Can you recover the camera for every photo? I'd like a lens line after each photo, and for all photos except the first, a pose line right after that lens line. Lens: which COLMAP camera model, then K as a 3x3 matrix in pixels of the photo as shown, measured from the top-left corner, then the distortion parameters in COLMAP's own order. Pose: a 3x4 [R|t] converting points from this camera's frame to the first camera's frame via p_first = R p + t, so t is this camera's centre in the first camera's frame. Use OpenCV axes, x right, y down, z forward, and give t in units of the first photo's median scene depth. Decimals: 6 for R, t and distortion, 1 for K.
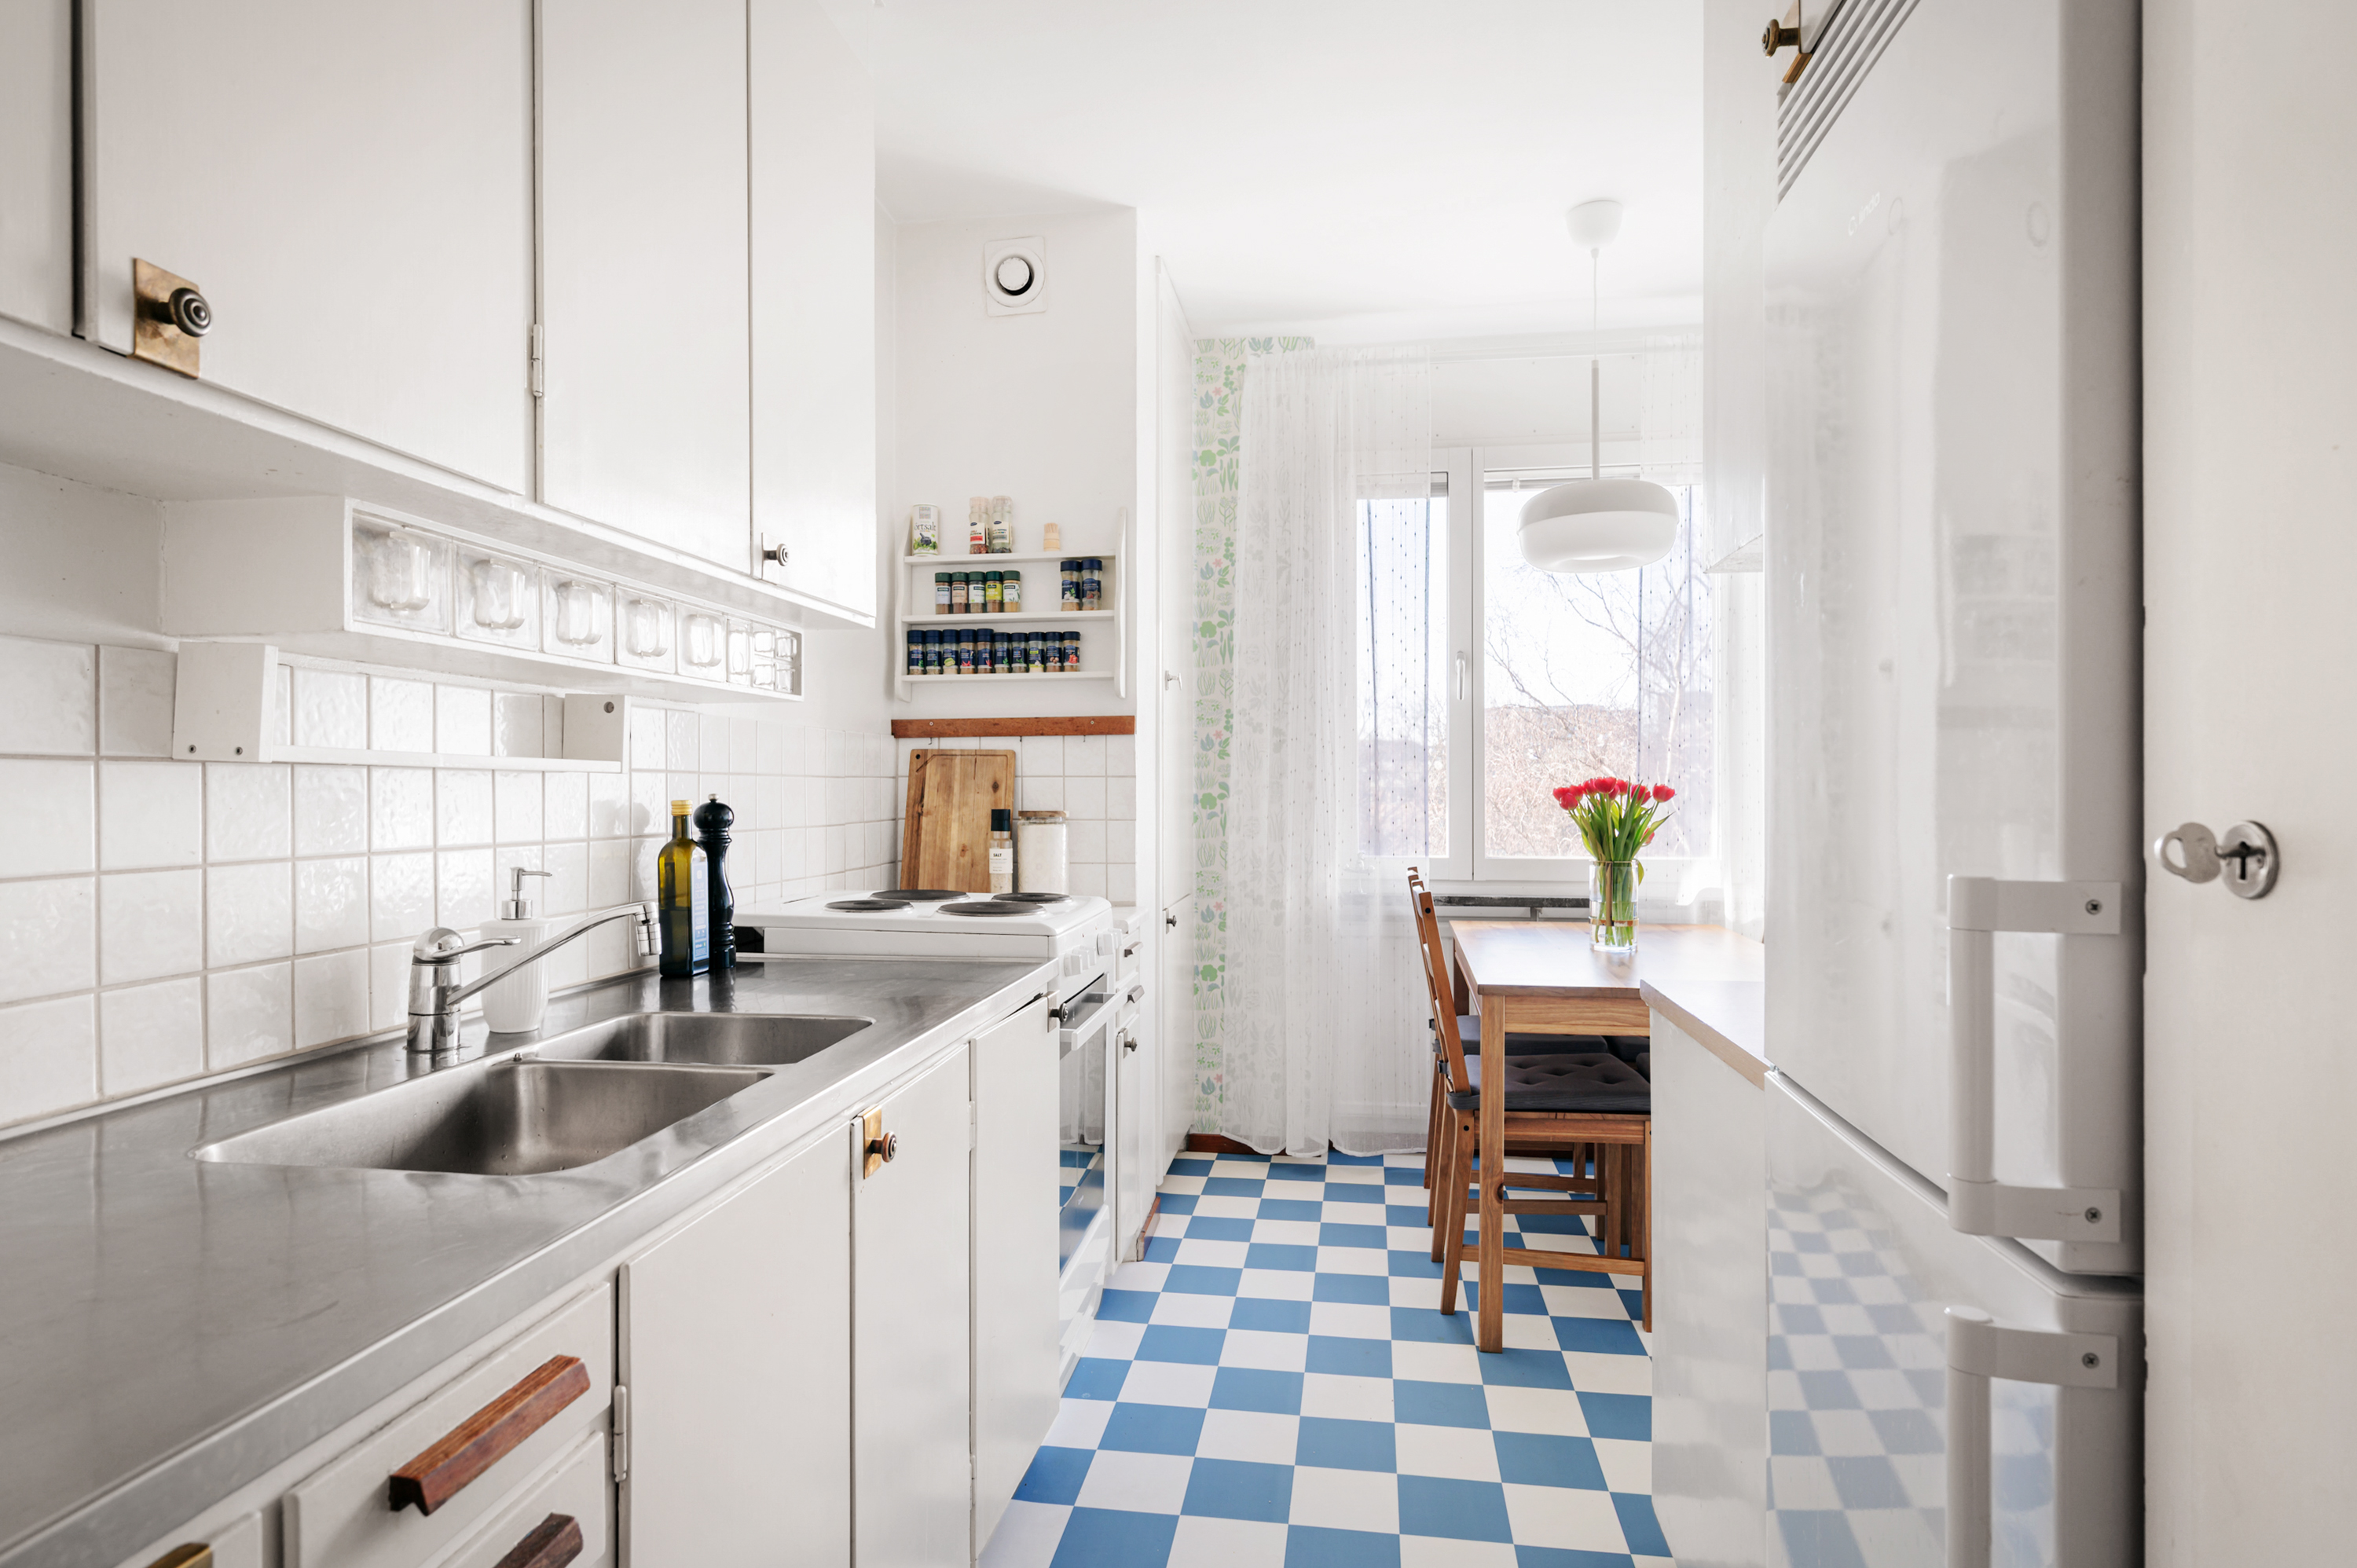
lens RADIAL K [[1222.0, 0, 1178.5], [0, 1222.0, 784.0], [0, 0, 1]] dist [-0.000926, -0.000021]
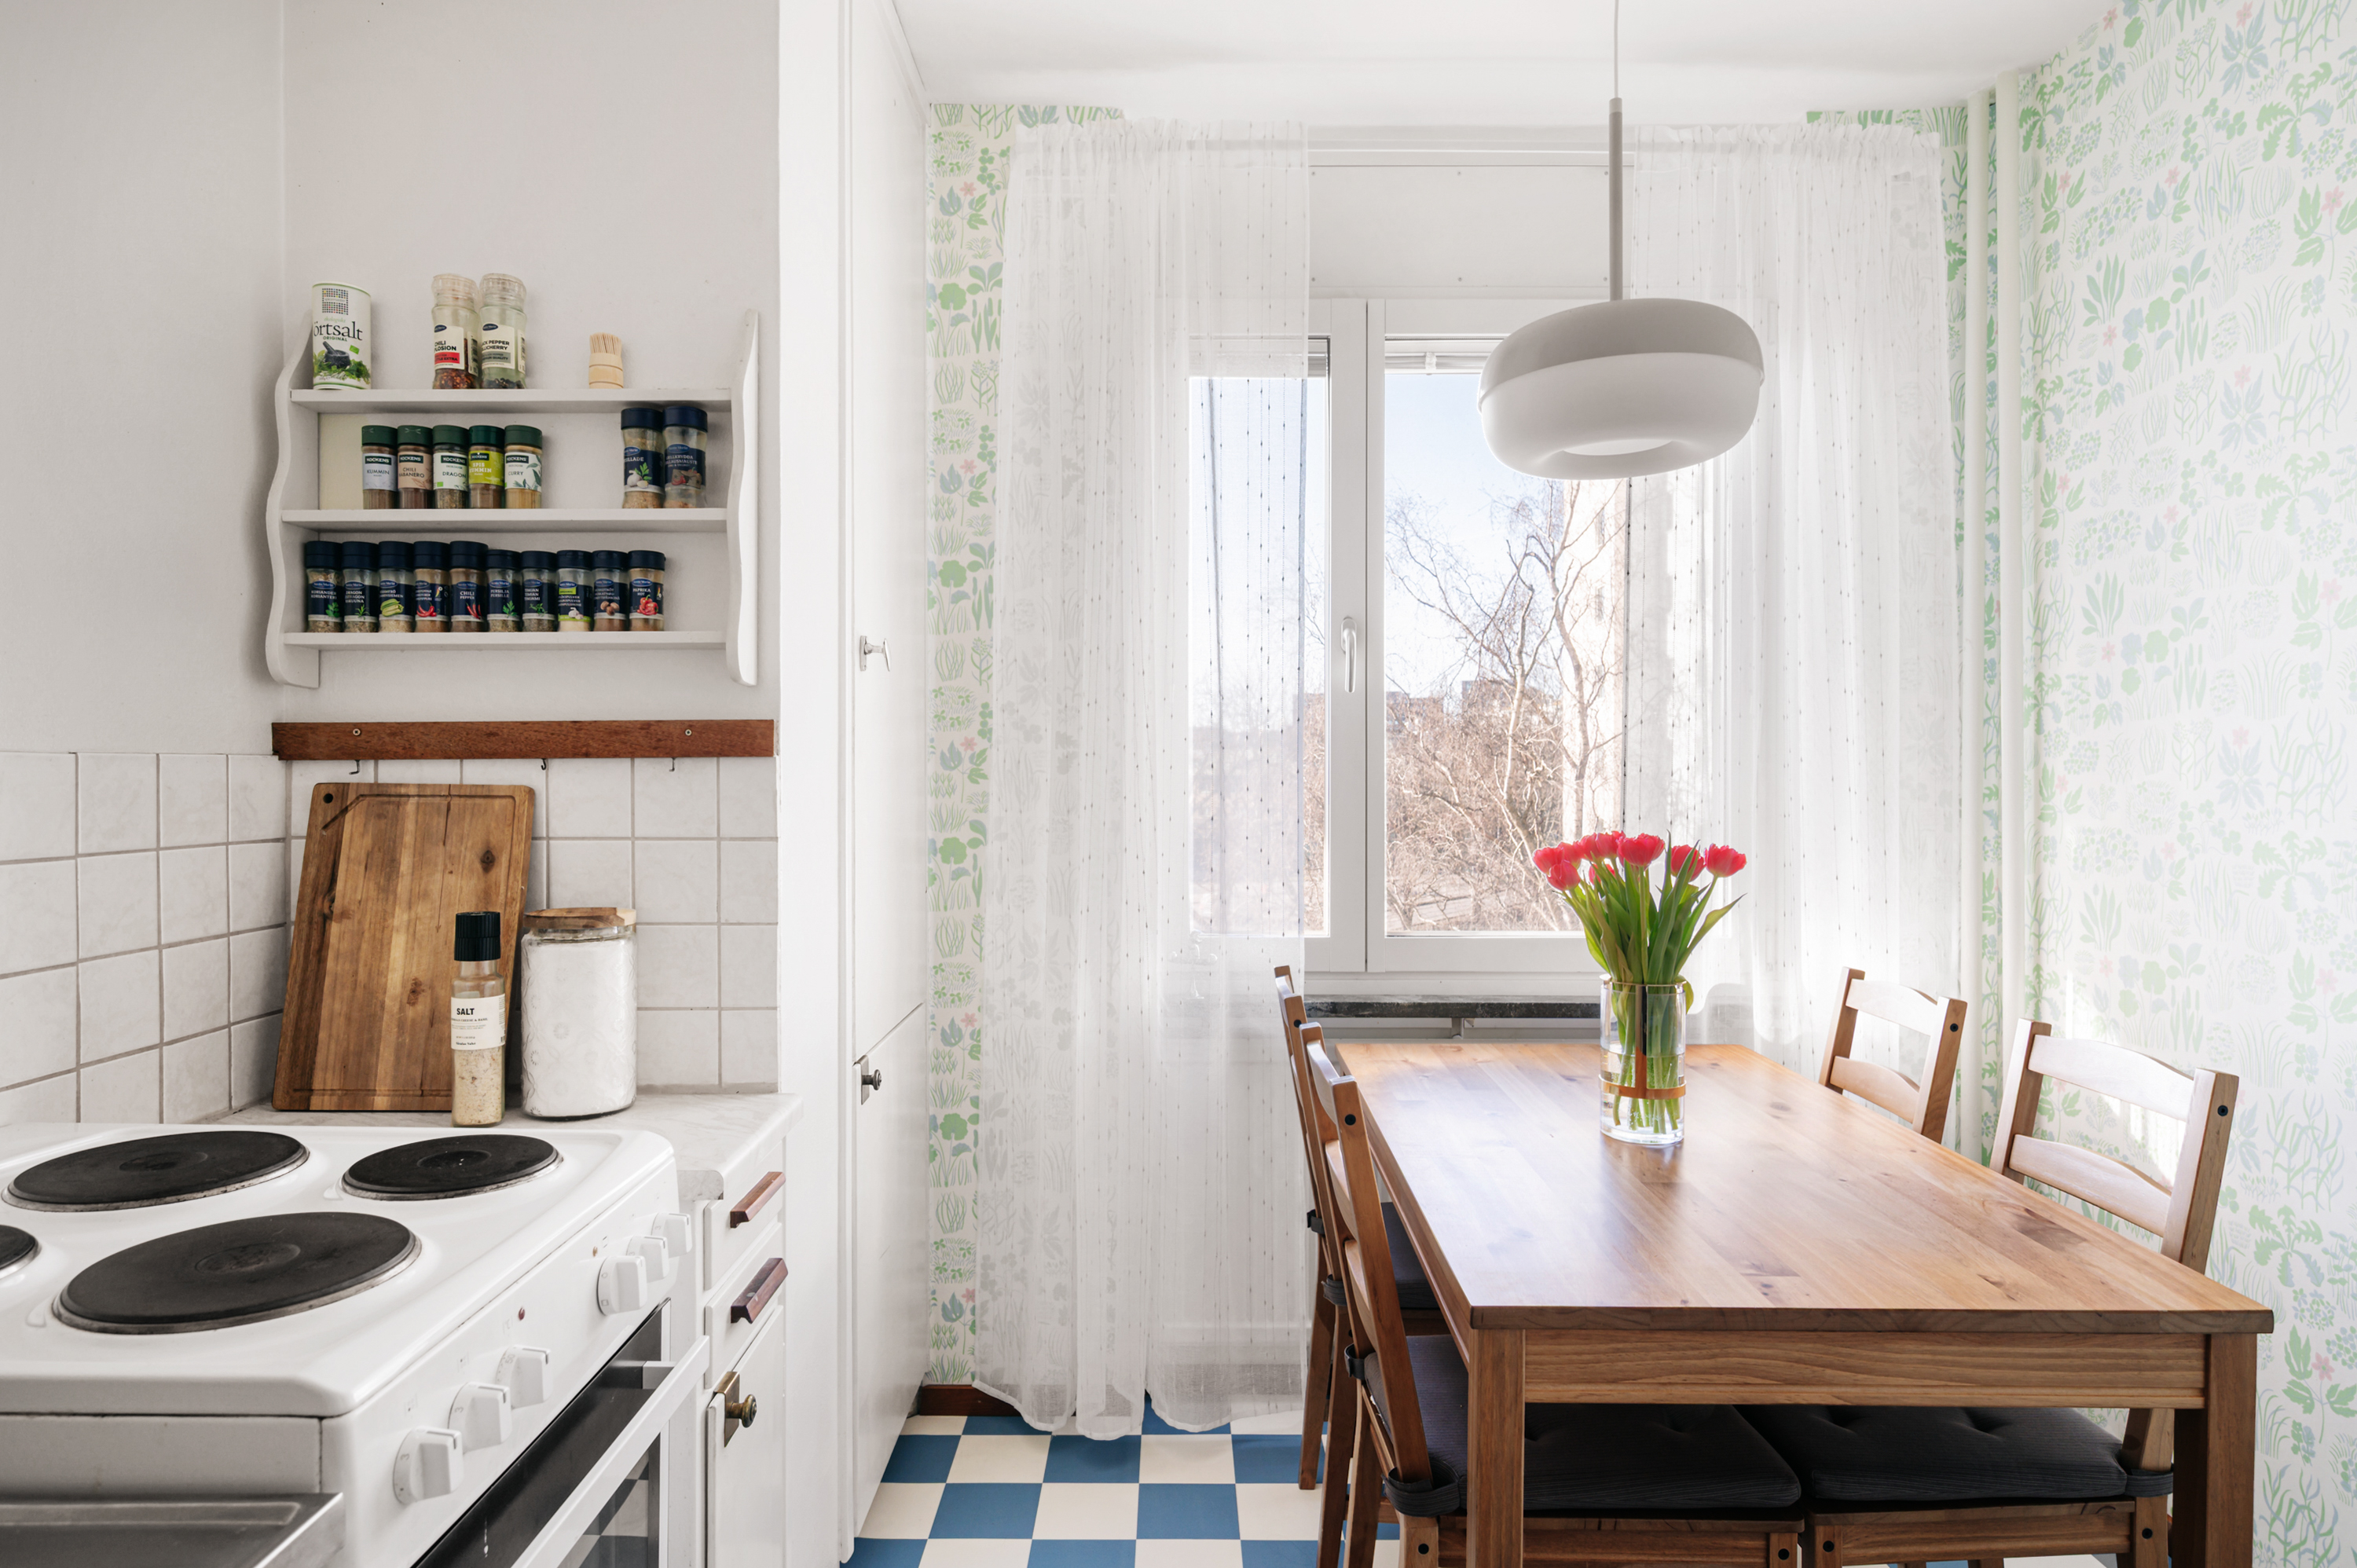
lens RADIAL K [[1294.0, 0, 1157.0], [0, 1294.0, 800.8], [0, 0, 1]] dist [0.006726, 0.000780]
pose [[0.990180, -0.000867, 0.139793, 0.039550], [-0.002181, 0.999763, 0.021649, -0.029038], [-0.139779, -0.021741, 0.989944, 0.375427]]
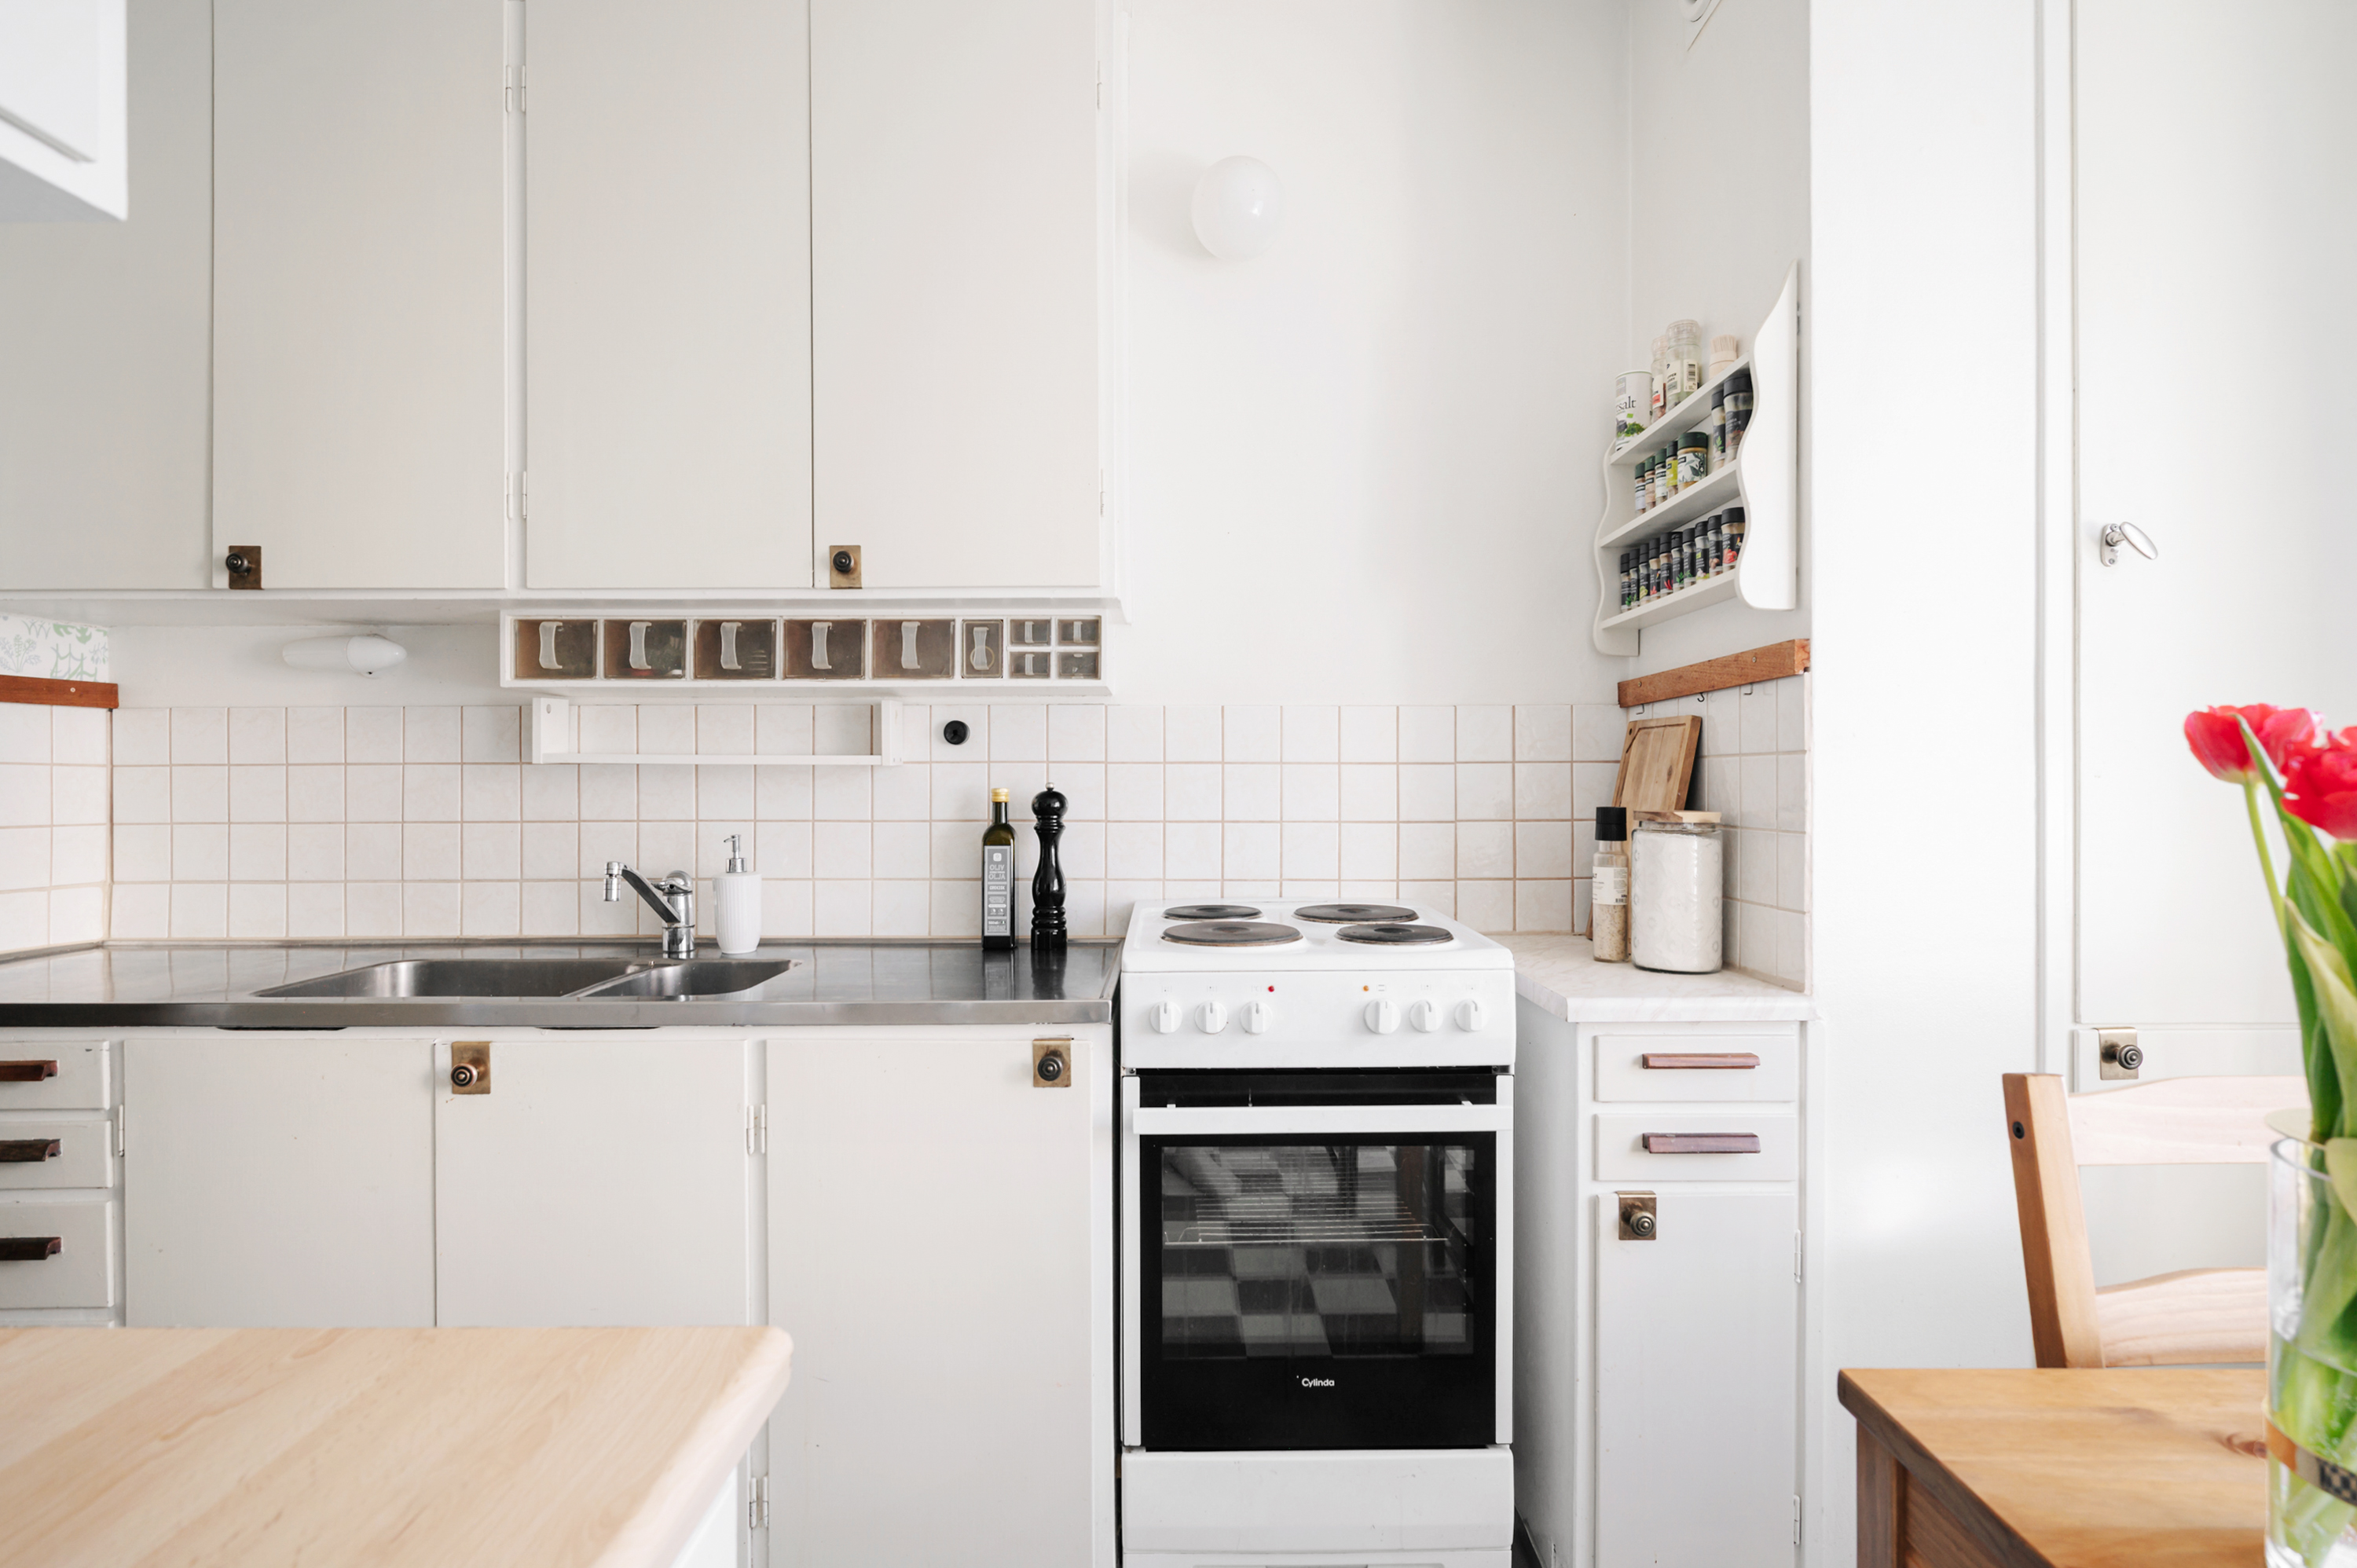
lens RADIAL K [[1178.8, 0, 1178.5], [0, 1178.8, 784.0], [0, 0, 1]] dist [-0.000207, -0.000011]
pose [[0.159137, 0.002735, -0.987253, 0.366751], [0.005285, 0.999979, 0.003622, 0.003735], [0.987242, -0.005794, 0.159119, 0.547805]]
